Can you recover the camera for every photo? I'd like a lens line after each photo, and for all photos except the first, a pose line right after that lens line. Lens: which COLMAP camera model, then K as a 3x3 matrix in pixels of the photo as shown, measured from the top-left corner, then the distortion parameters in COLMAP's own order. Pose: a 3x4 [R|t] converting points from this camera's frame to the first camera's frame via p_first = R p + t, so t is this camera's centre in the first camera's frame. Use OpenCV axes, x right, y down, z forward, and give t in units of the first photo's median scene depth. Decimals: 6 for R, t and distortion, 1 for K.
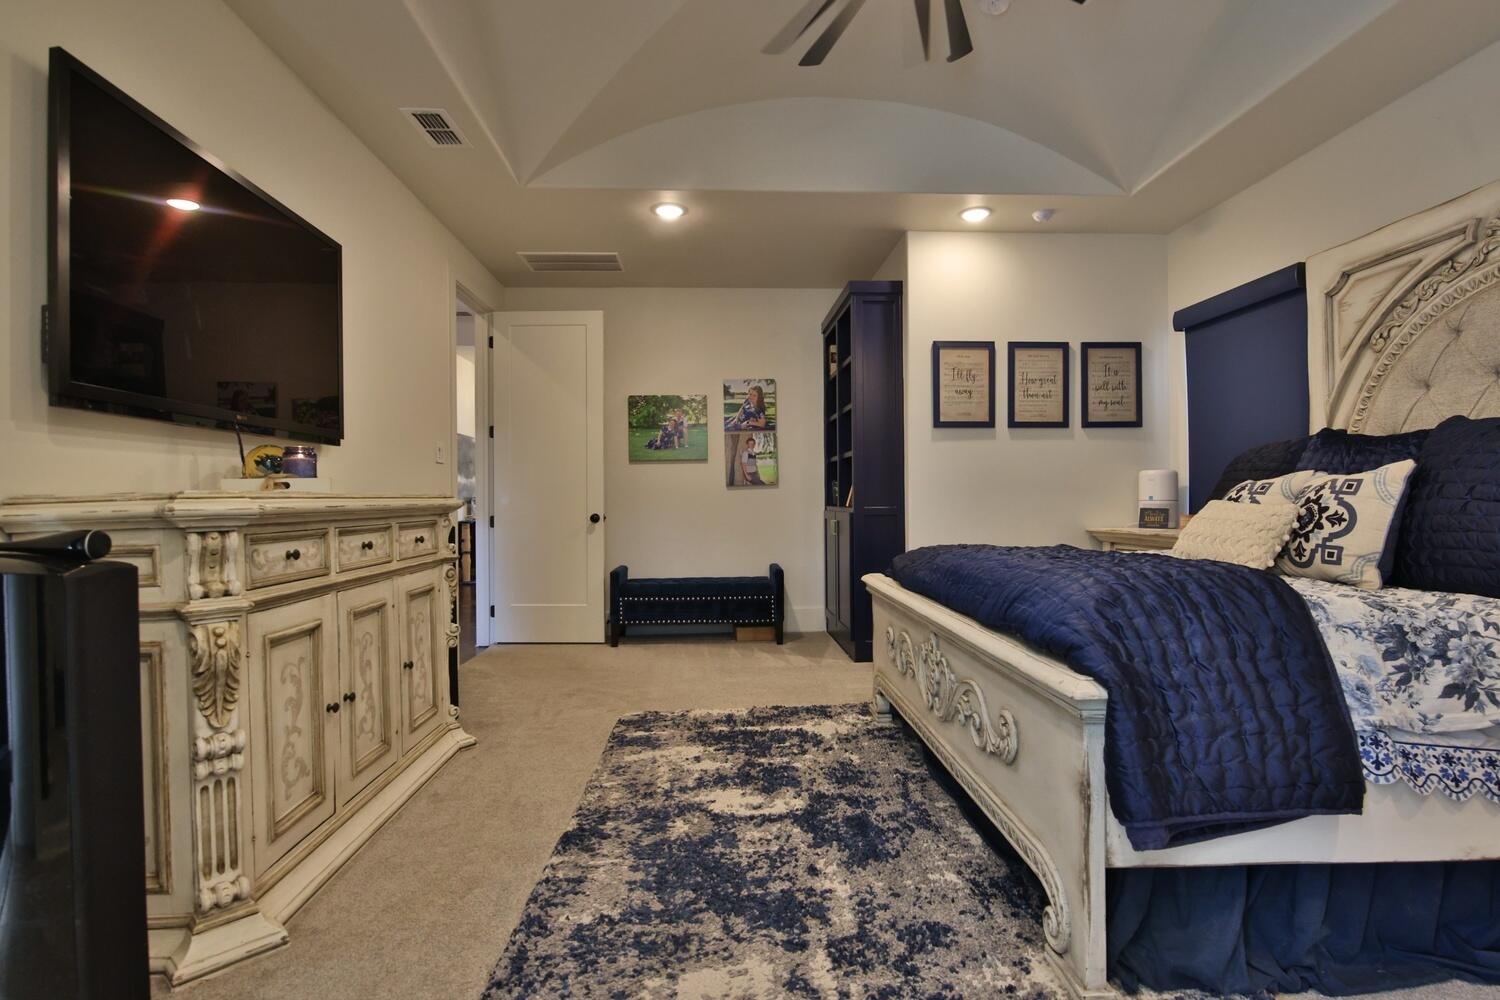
lens RADIAL K [[688.5, 0, 756.0], [0, 688.5, 498.1], [0, 0, 1]] dist [0.000781, -0.010127]
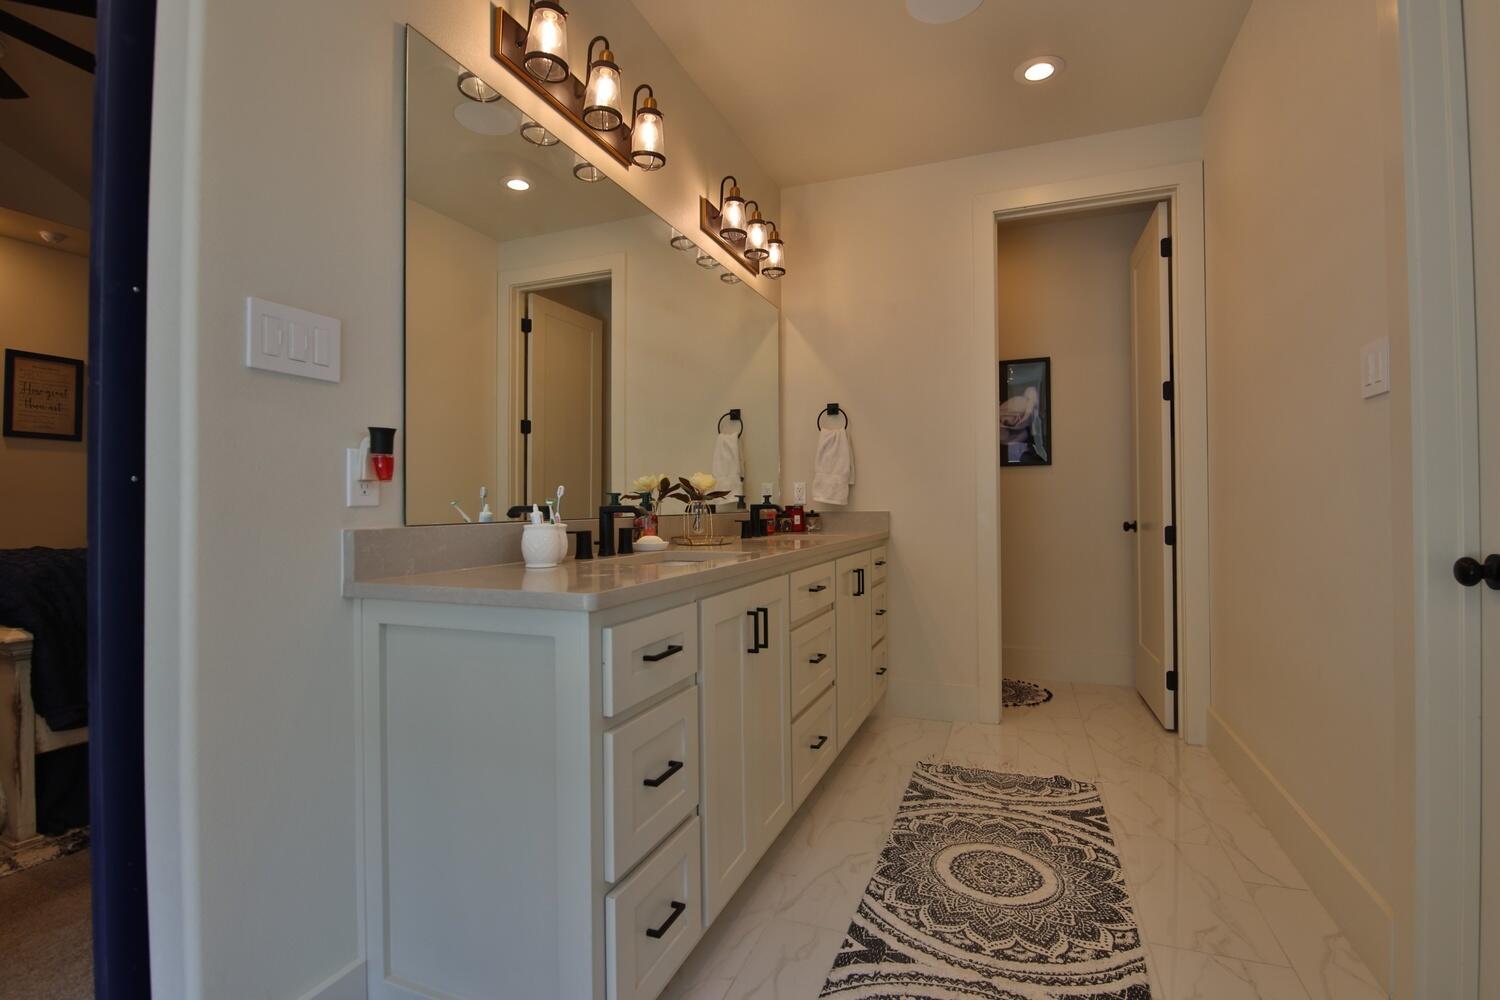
lens RADIAL K [[688.5, 0, 756.0], [0, 688.5, 498.1], [0, 0, 1]] dist [0.000781, -0.010127]
pose [[0.409656, 0.019100, 0.912040, -0.203114], [-0.002592, 0.999801, -0.019774, 0.005076], [-0.912237, 0.005737, 0.409624, -1.036822]]
